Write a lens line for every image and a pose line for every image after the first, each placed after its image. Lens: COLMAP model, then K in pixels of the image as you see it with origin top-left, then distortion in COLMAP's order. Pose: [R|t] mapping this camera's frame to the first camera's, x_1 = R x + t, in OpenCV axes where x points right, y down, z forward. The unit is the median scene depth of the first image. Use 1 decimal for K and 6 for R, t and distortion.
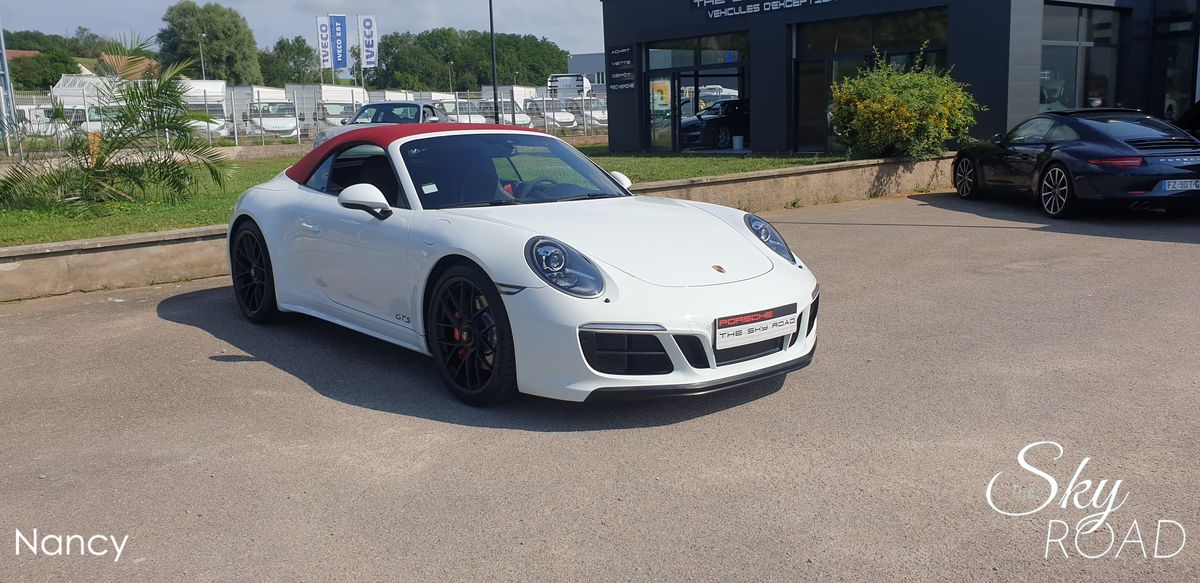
lens RADIAL K [[937.3, 0, 603.2], [0, 937.3, 292.4], [0, 0, 1]] dist [0.073672, -0.176086]
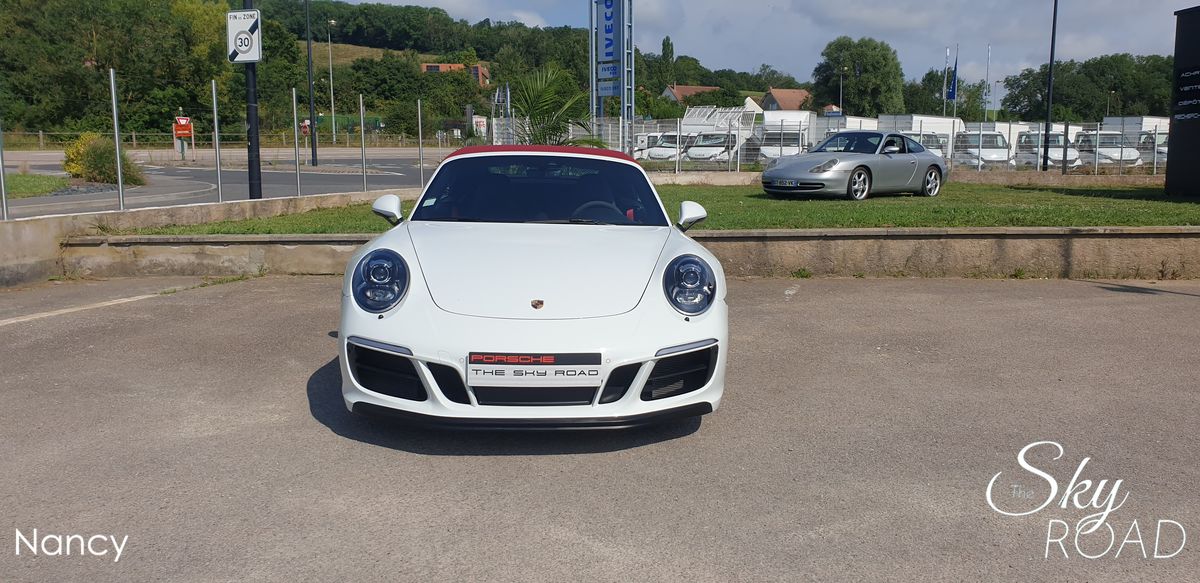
lens RADIAL K [[948.9, 0, 612.6], [0, 948.9, 291.7], [0, 0, 1]] dist [0.001835, 0.009266]
pose [[0.793880, 0.118131, -0.596489, 0.083486], [-0.138111, 0.990340, 0.012316, -0.006647], [0.592182, 0.072604, 0.802527, 0.033600]]
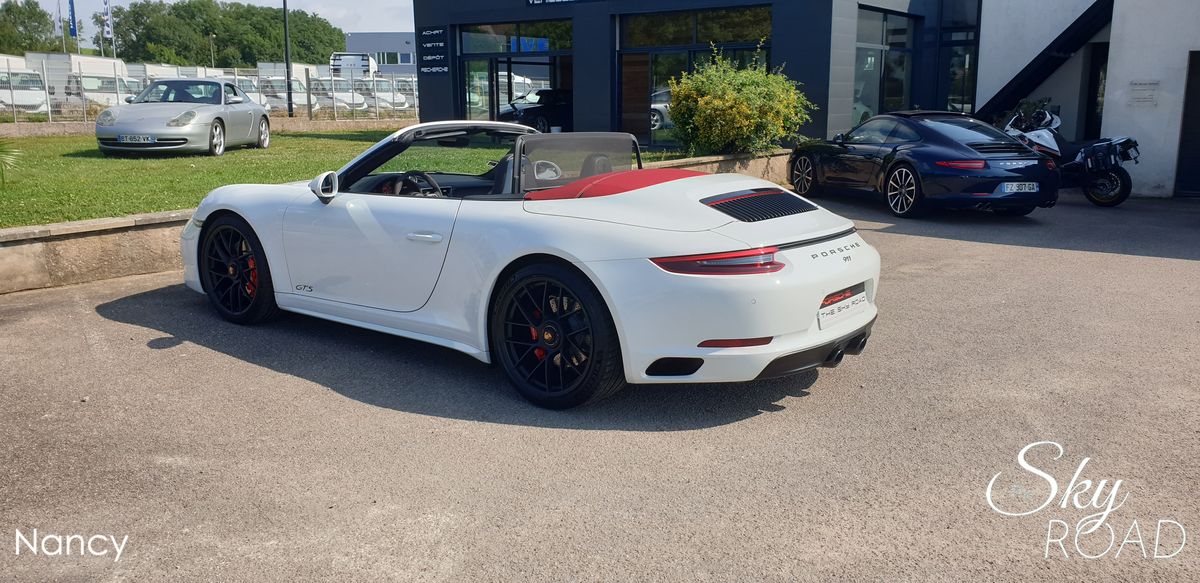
lens RADIAL K [[942.9, 0, 595.4], [0, 942.9, 277.8], [0, 0, 1]] dist [0.012527, -0.002915]
pose [[0.974269, -0.011034, 0.225117, -0.024150], [0.011126, 0.999938, 0.000863, -0.005101], [-0.225112, 0.001664, 0.974331, 0.020461]]
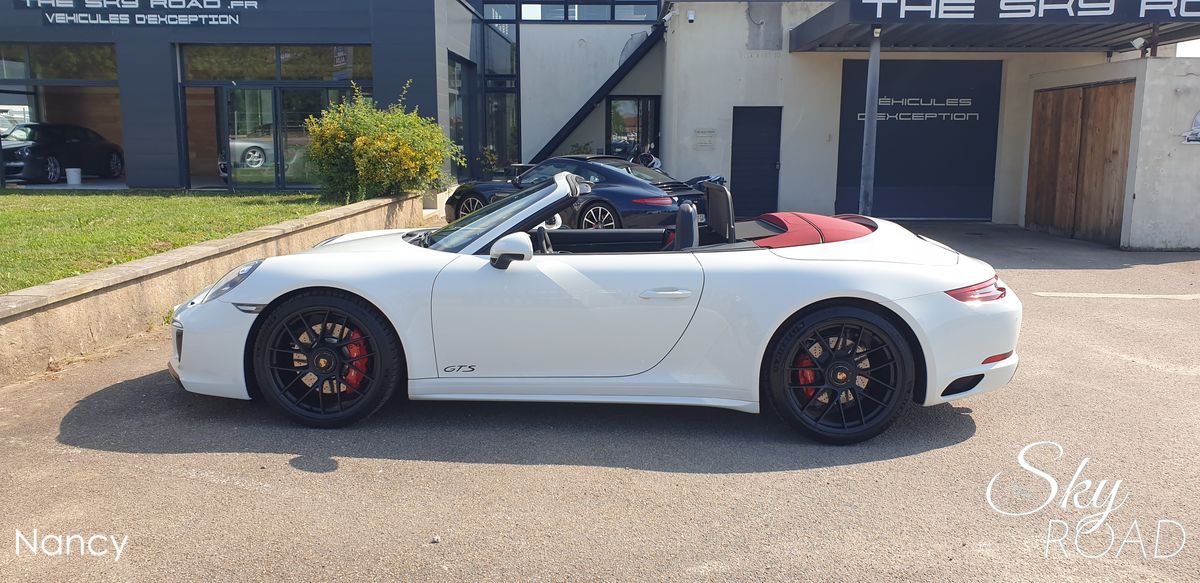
lens RADIAL K [[946.0, 0, 595.5], [0, 946.0, 289.0], [0, 0, 1]] dist [0.012461, -0.002091]
pose [[0.660167, -0.080477, 0.746795, -0.113785], [0.108085, 0.994074, 0.011576, -0.013735], [-0.743301, 0.073075, 0.664954, 0.074591]]
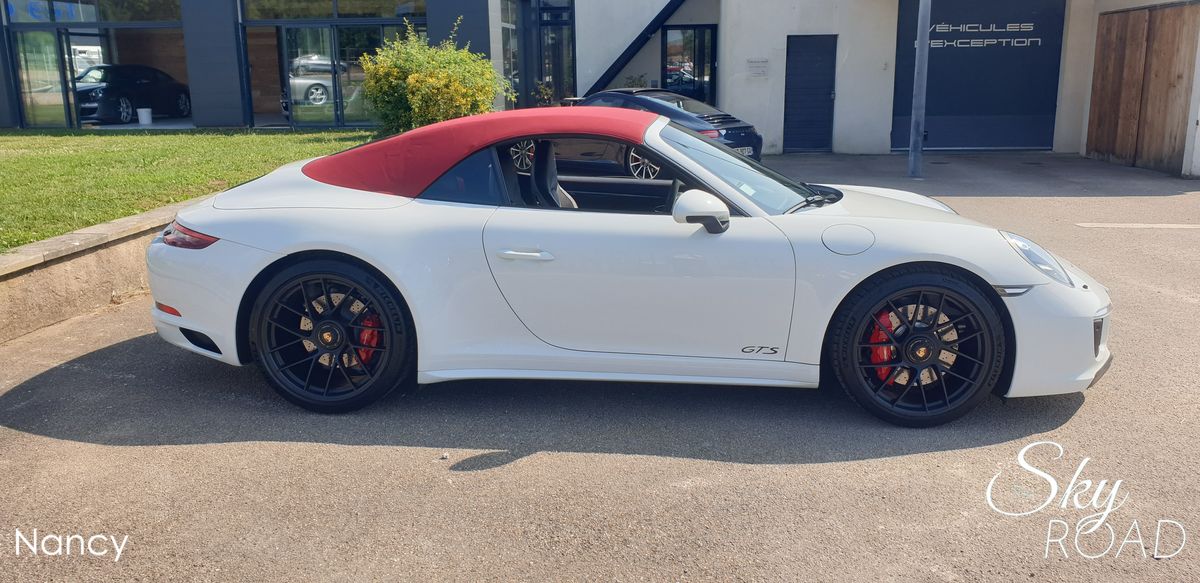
lens RADIAL K [[944.1, 0, 606.6], [0, 944.1, 284.8], [0, 0, 1]] dist [0.009869, -0.000134]
pose [[0.703128, -0.132547, 0.698600, -0.112845], [0.115595, 0.990711, 0.071625, -0.013448], [-0.701604, 0.030393, 0.711918, 0.065338]]
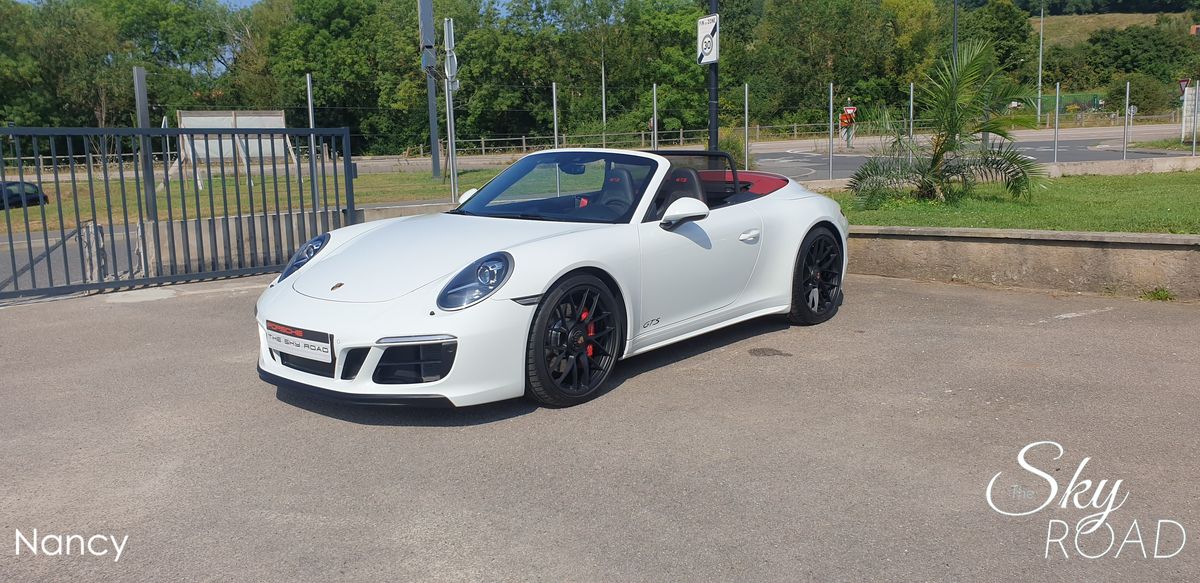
lens RADIAL K [[943.6, 0, 602.1], [0, 943.6, 291.7], [0, 0, 1]] dist [-0.008031, 0.039915]
pose [[0.147889, 0.175084, -0.973383, 0.138183], [-0.161836, 0.975223, 0.150827, -0.026237], [0.975673, 0.135223, 0.172560, 0.125833]]
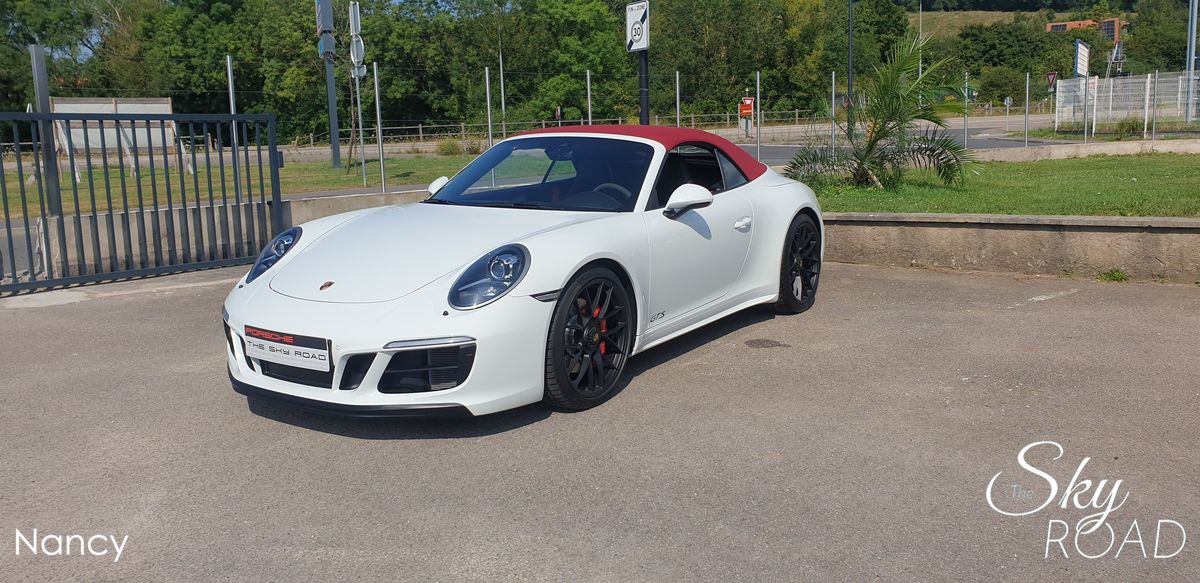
lens RADIAL K [[937.2, 0, 612.2], [0, 937.2, 288.2], [0, 0, 1]] dist [0.011323, 0.000207]
pose [[0.270962, 0.177538, -0.946076, 0.126208], [-0.158895, 0.977611, 0.137947, -0.022936], [0.949385, 0.112949, 0.293105, 0.112940]]
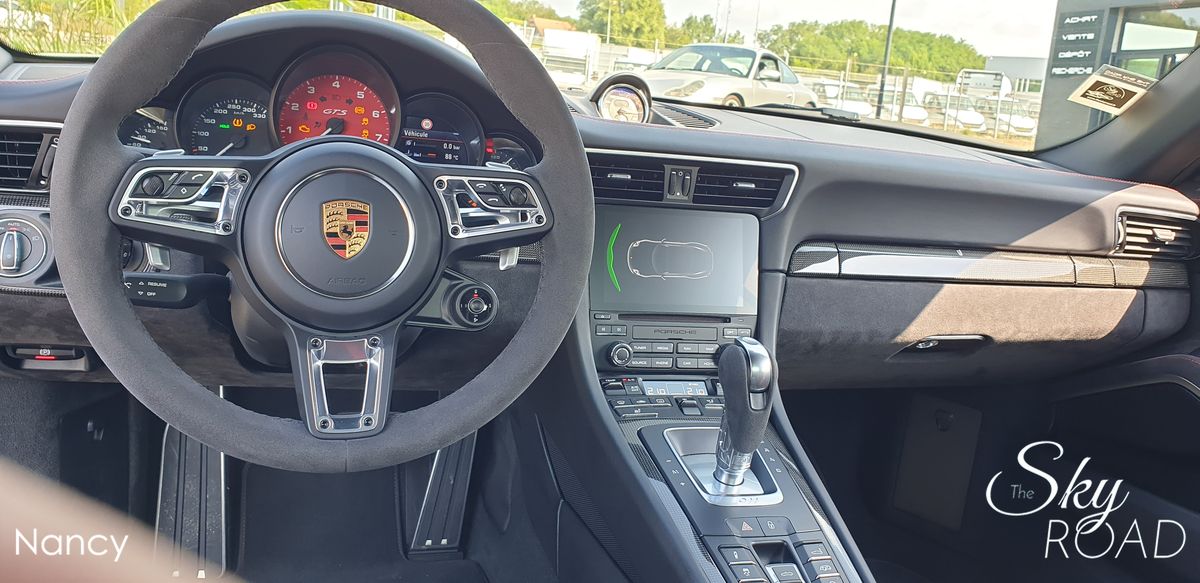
lens RADIAL K [[937.2, 0, 612.2], [0, 937.2, 288.2], [0, 0, 1]] dist [0.011323, 0.000207]
pose [[0.914505, 0.187829, -0.358331, -0.006909], [-0.186430, 0.981702, 0.038793, -0.017614], [0.359061, 0.031328, 0.932788, 0.152873]]
